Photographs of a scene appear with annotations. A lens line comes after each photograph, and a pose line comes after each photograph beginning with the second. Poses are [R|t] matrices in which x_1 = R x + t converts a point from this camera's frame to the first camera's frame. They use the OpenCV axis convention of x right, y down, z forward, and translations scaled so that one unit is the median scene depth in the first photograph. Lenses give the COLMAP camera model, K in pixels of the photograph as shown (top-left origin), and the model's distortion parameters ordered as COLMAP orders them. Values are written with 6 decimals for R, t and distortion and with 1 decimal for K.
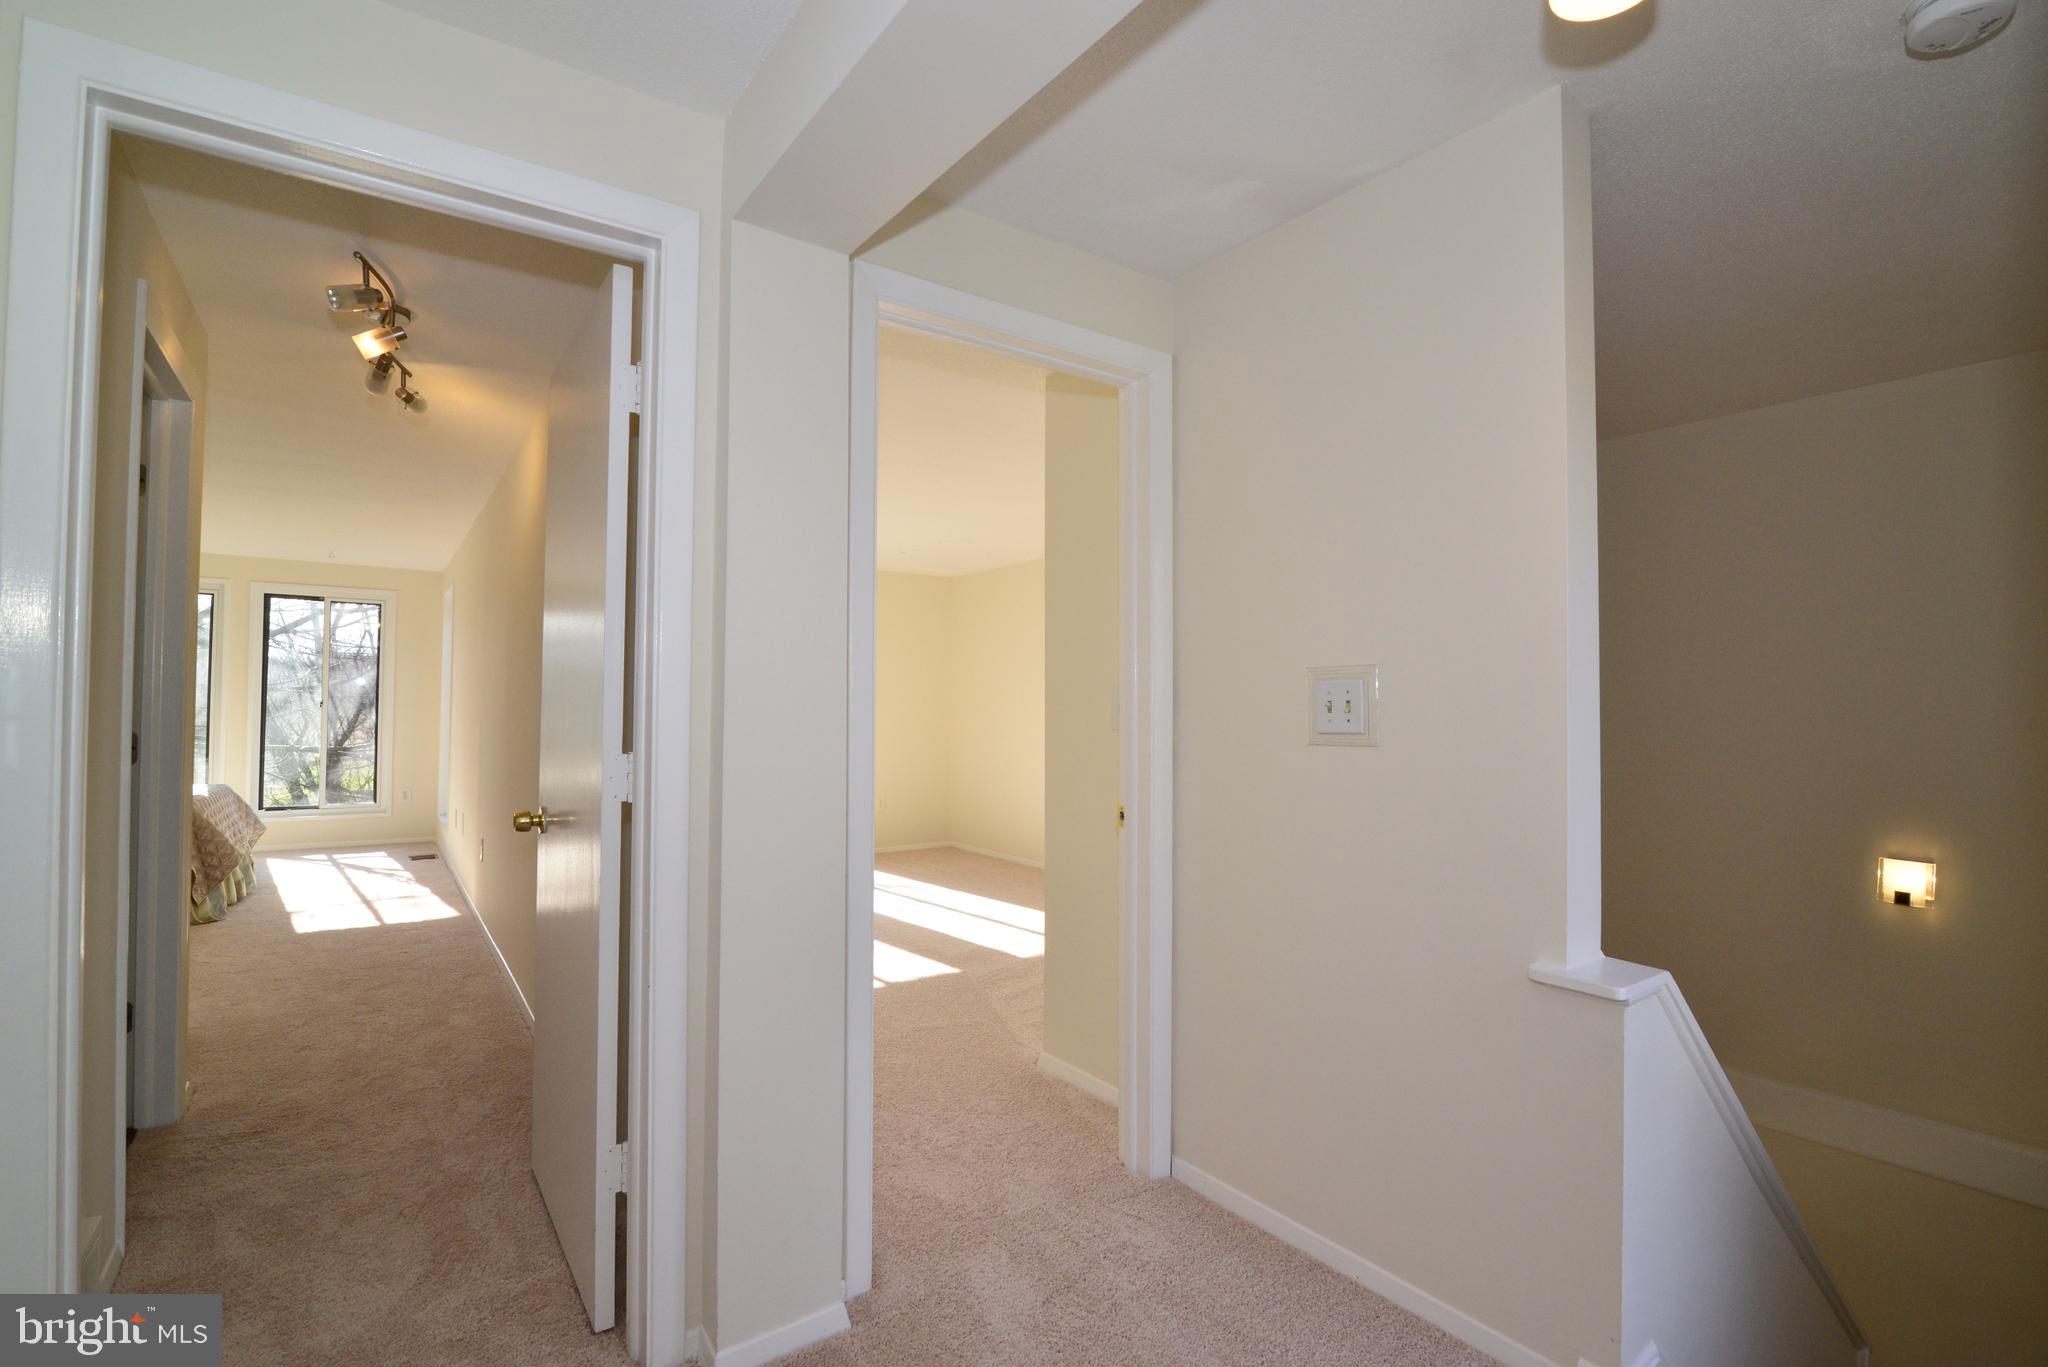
lens RADIAL K [[932.1, 0, 1017.1], [0, 932.1, 692.2], [0, 0, 1]] dist [-0.019062, 0.000195]
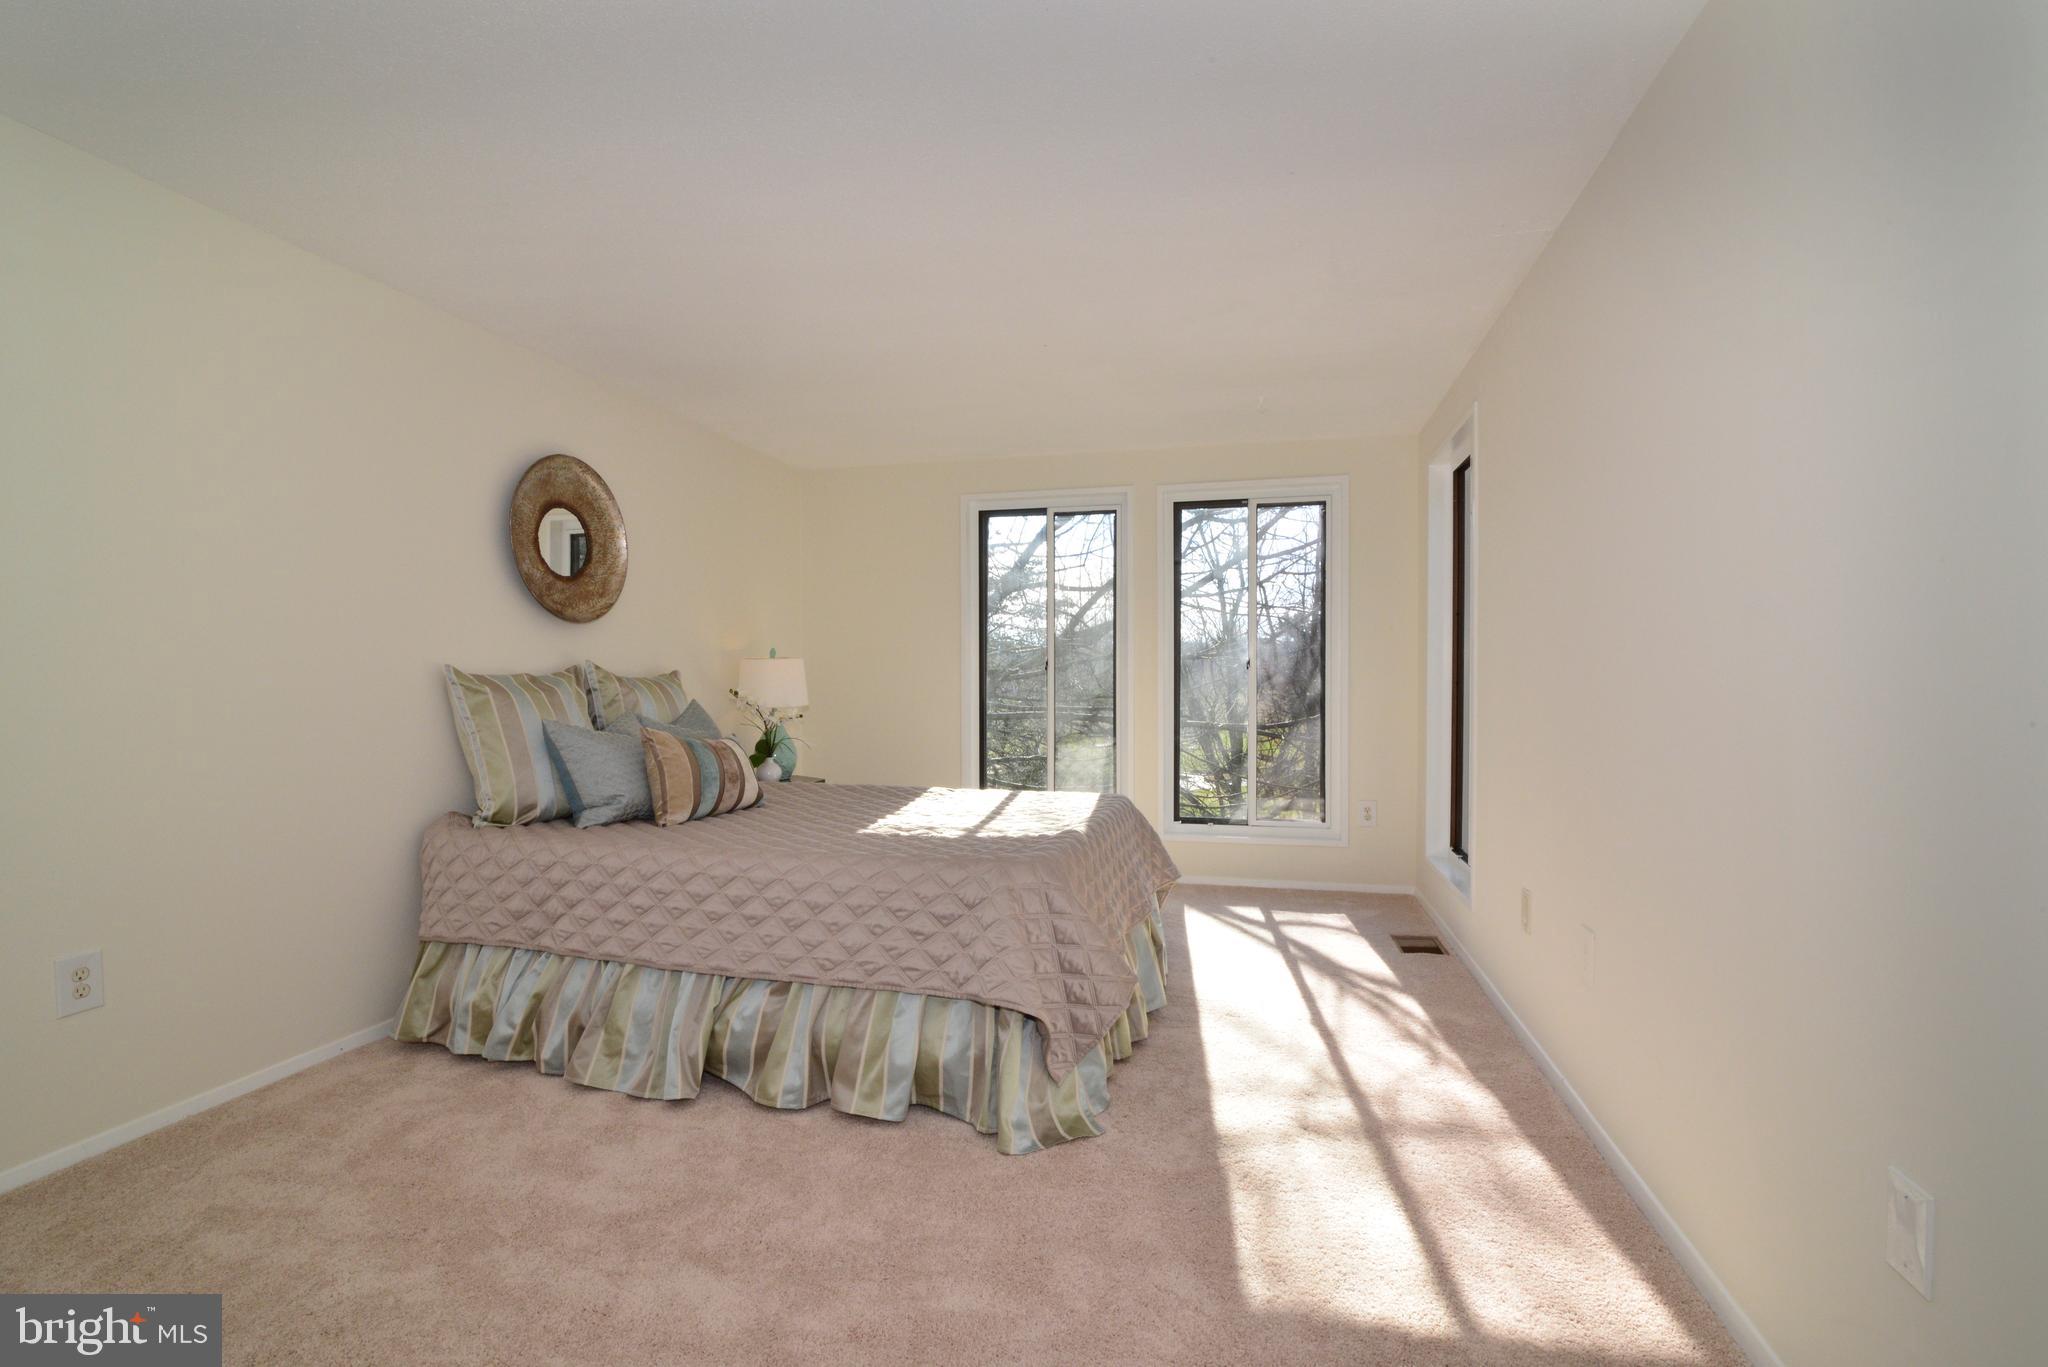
lens RADIAL K [[932.1, 0, 1017.1], [0, 932.1, 692.2], [0, 0, 1]] dist [-0.019062, 0.000195]
pose [[0.651244, 0.001269, -0.758868, -0.393451], [0.020607, 0.999600, 0.019356, 0.018539], [0.758589, -0.028243, 0.650957, 0.487610]]
